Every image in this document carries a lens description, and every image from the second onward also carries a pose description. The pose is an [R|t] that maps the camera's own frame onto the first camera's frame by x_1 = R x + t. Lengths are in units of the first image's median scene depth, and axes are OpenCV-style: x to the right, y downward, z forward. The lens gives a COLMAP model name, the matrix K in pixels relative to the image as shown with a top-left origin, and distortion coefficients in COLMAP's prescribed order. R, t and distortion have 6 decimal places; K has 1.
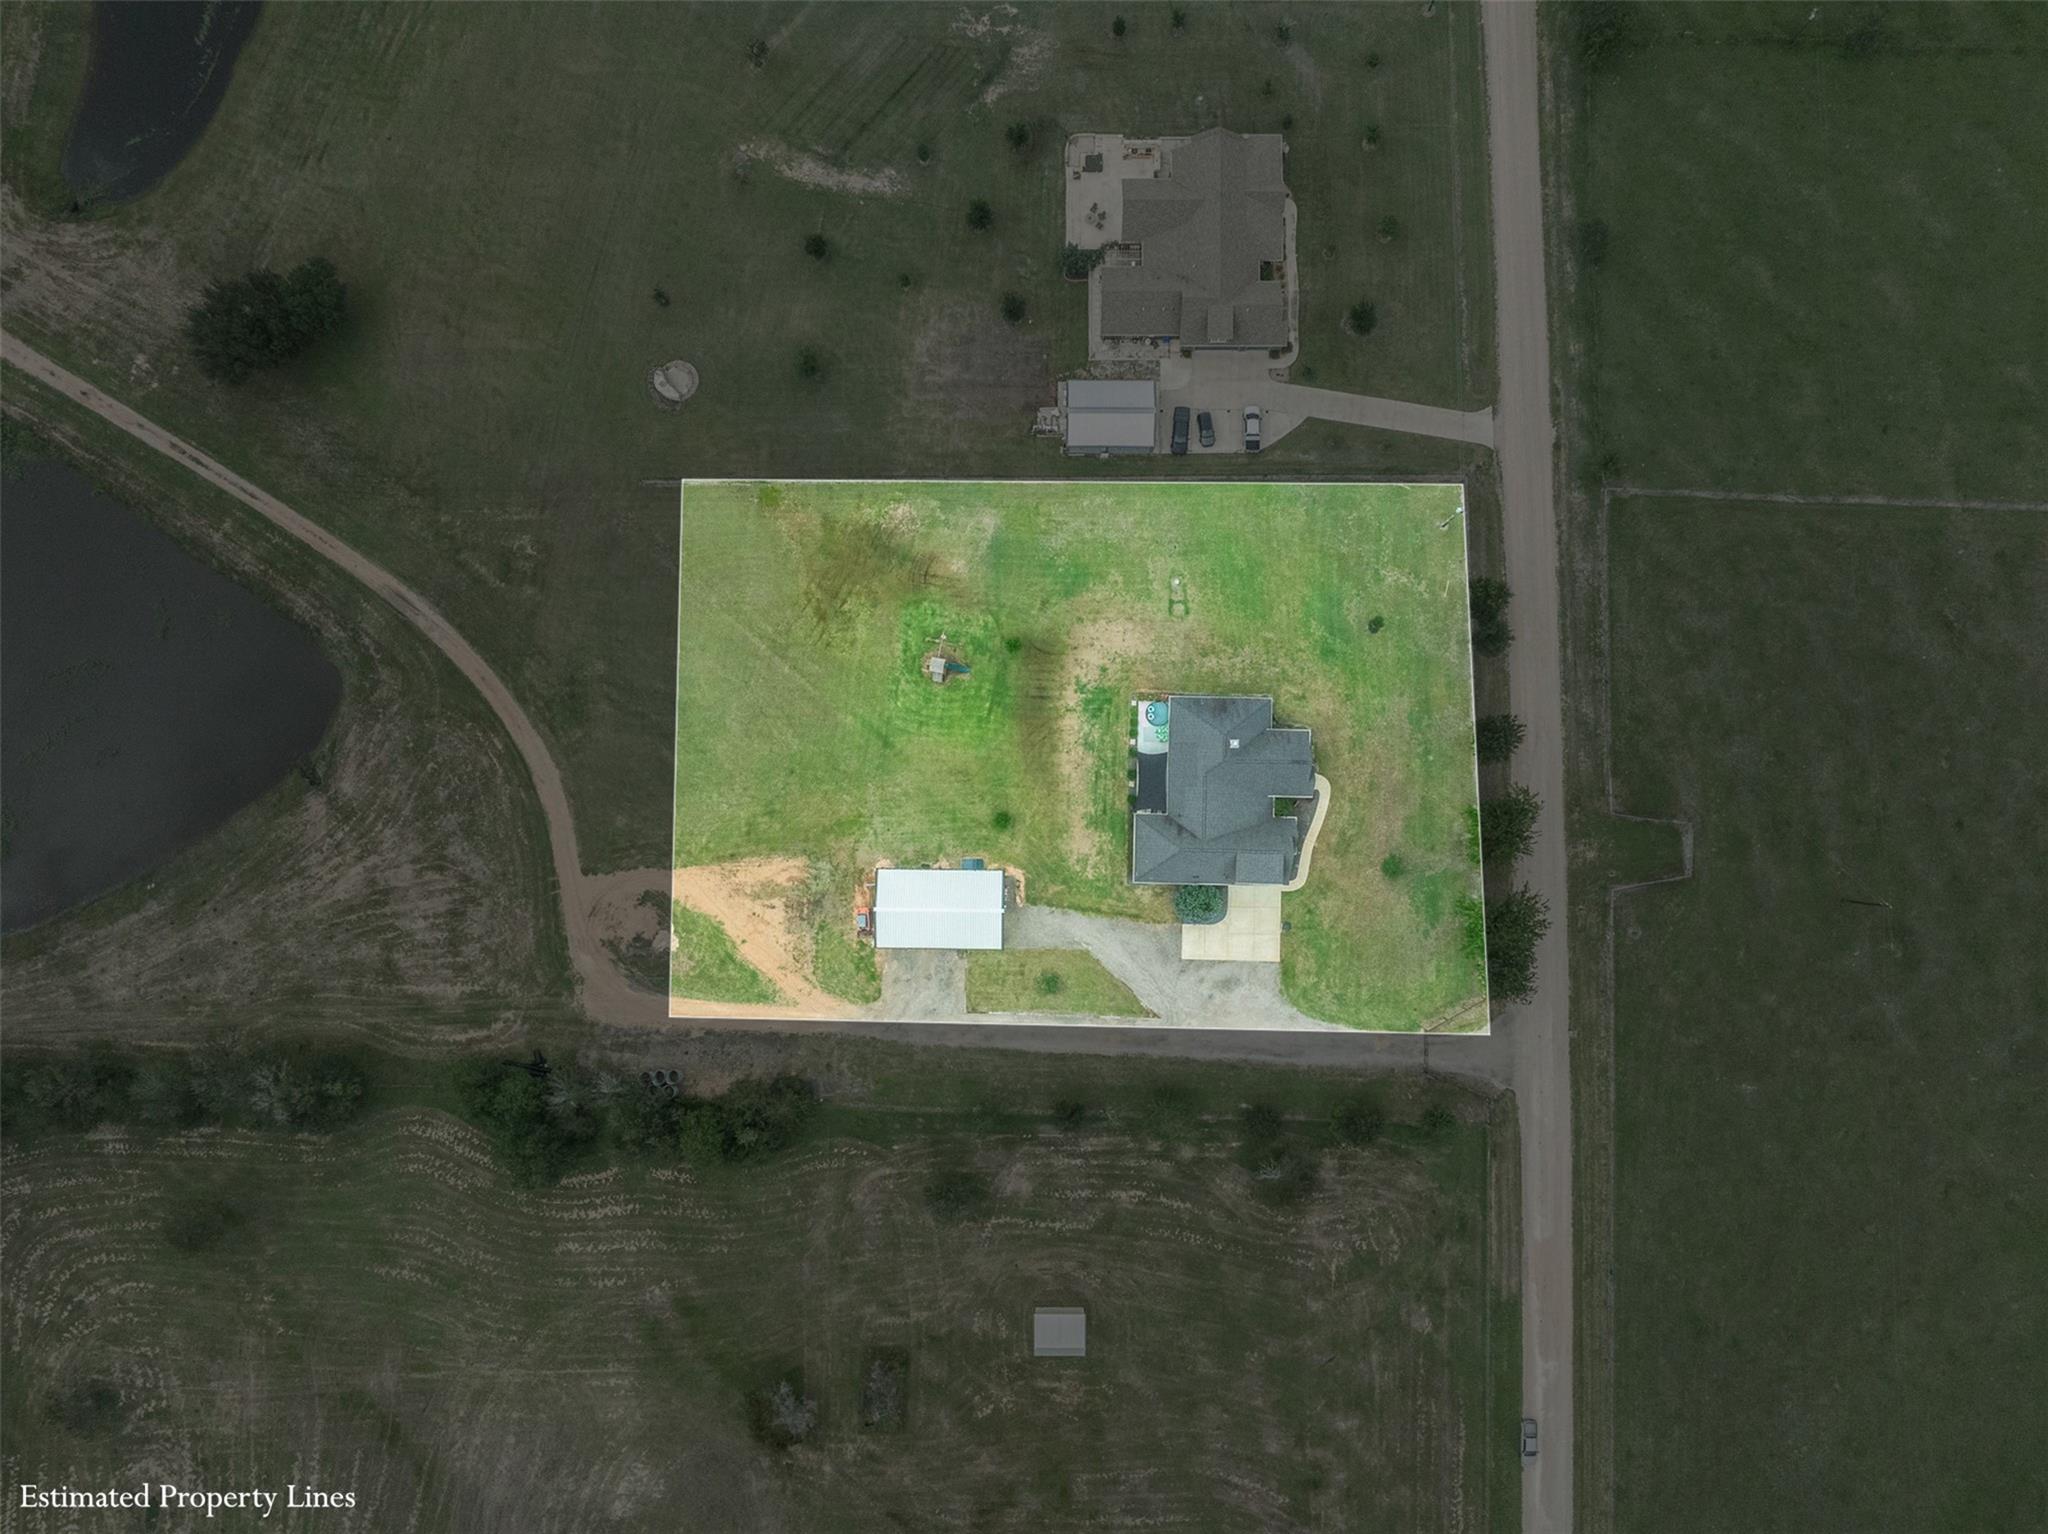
lens RADIAL K [[1435.7, 0, 1019.9], [0, 1435.7, 759.0], [0, 0, 1]] dist [-0.033380, -0.007375]
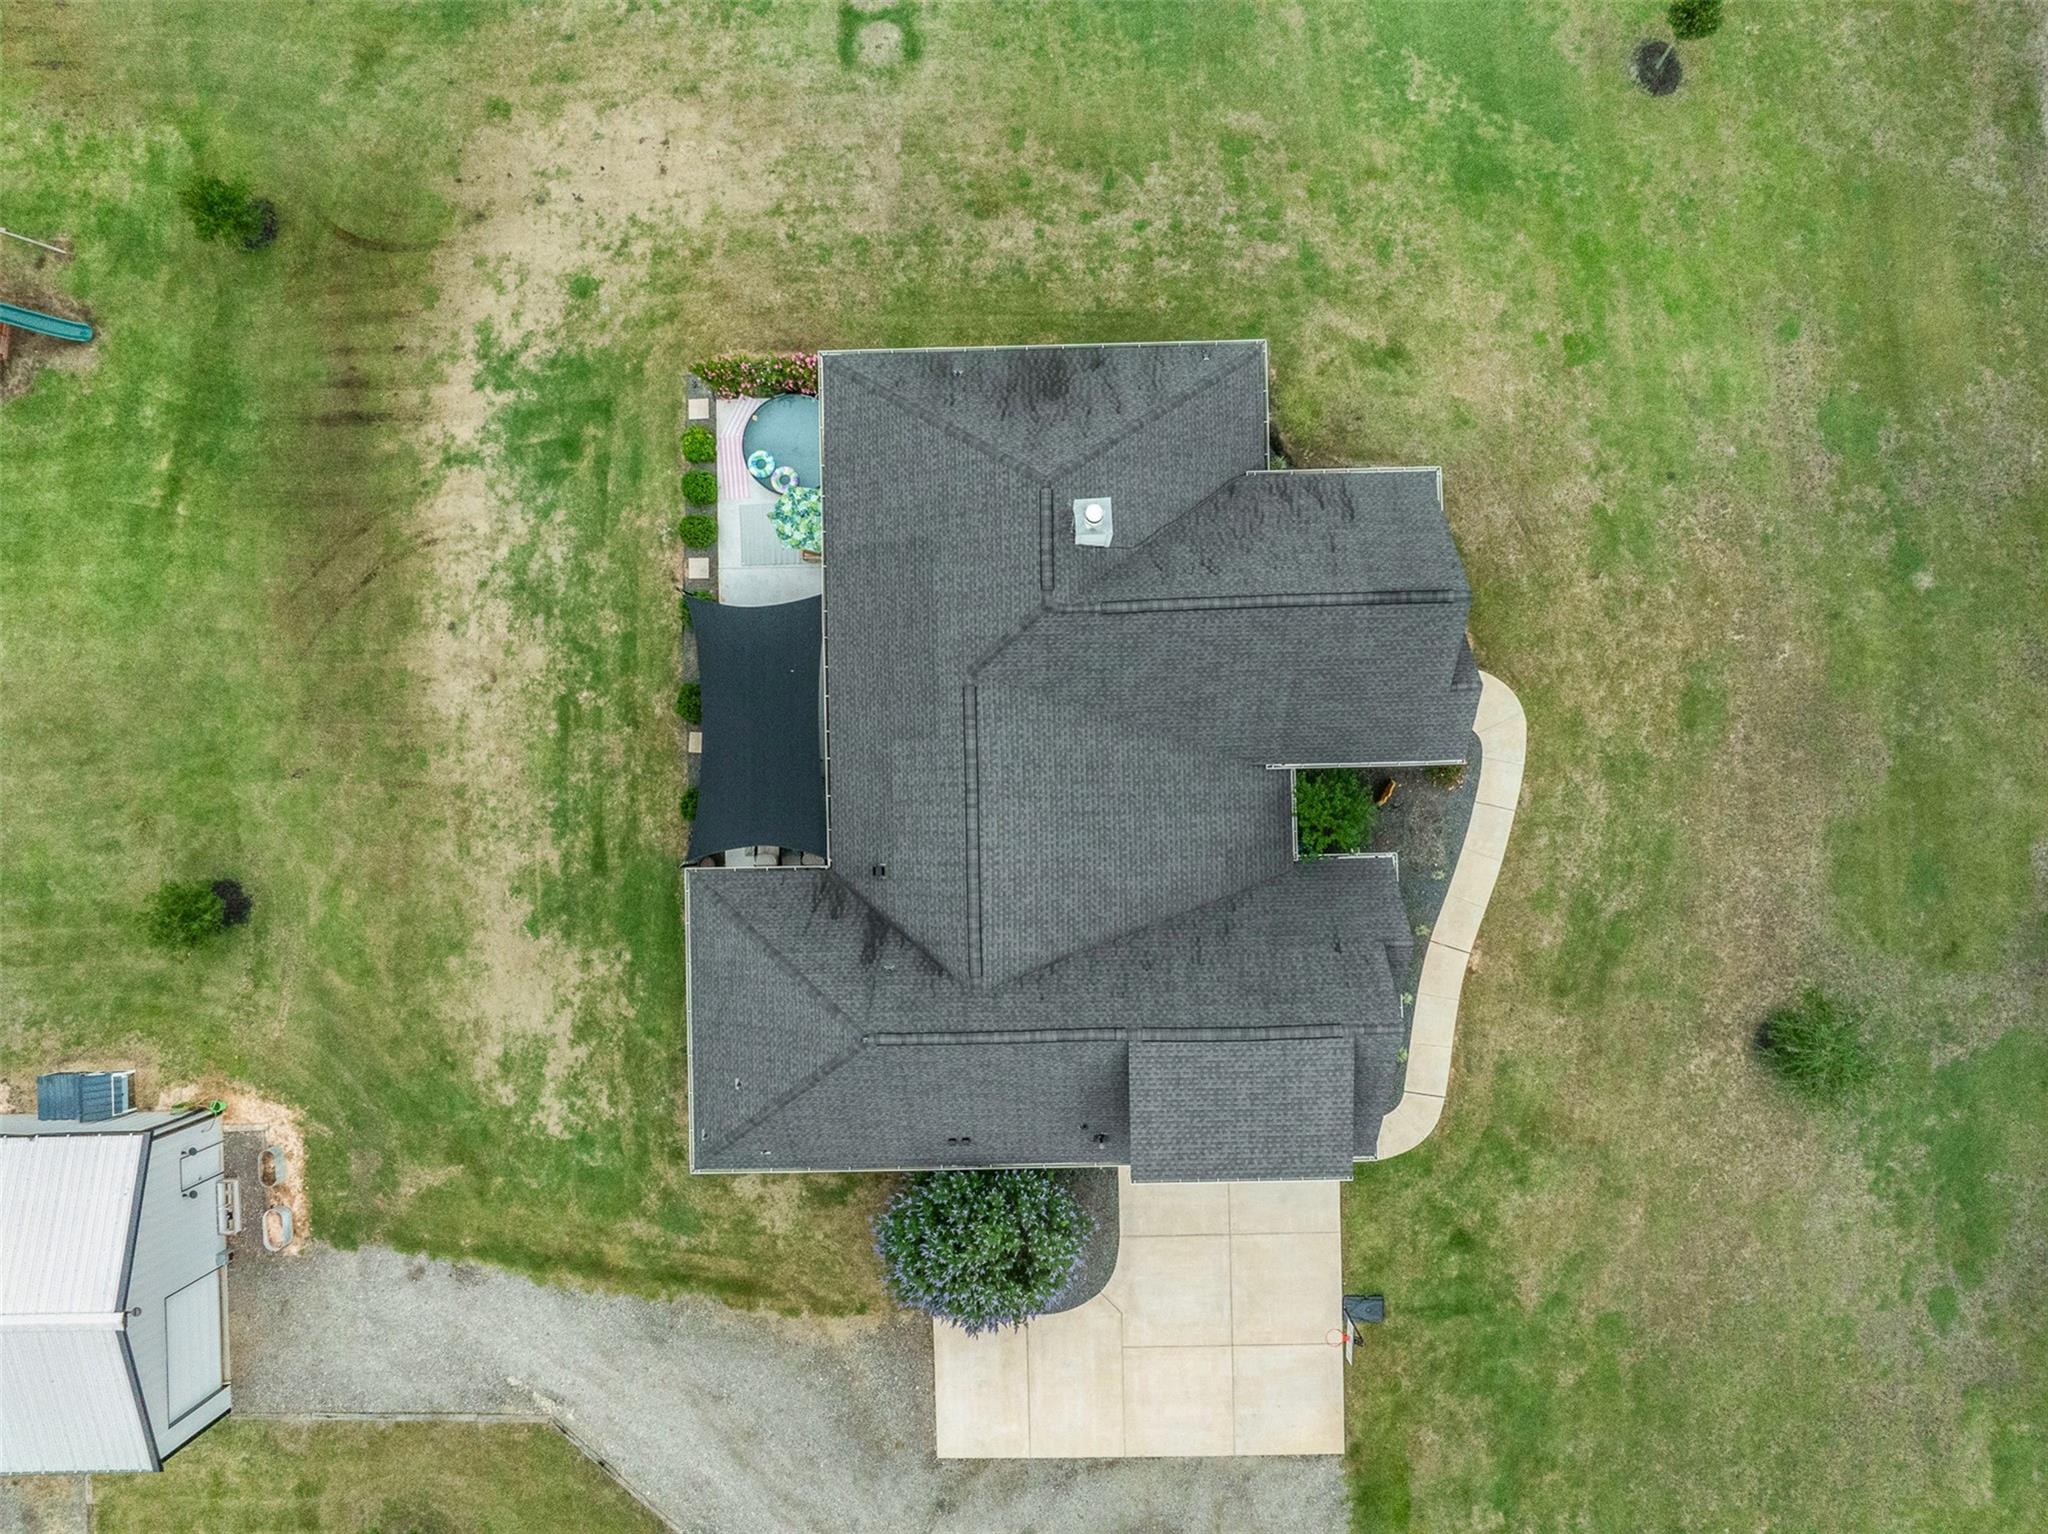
lens RADIAL K [[1435.7, 0, 1032.0], [0, 1435.7, 763.8], [0, 0, 1]] dist [-0.033380, -0.007375]
pose [[0.998989, -0.044399, 0.007032, 0.131303], [0.044353, 0.998995, 0.006498, 0.021944], [-0.007313, -0.006180, 0.999954, 0.756279]]
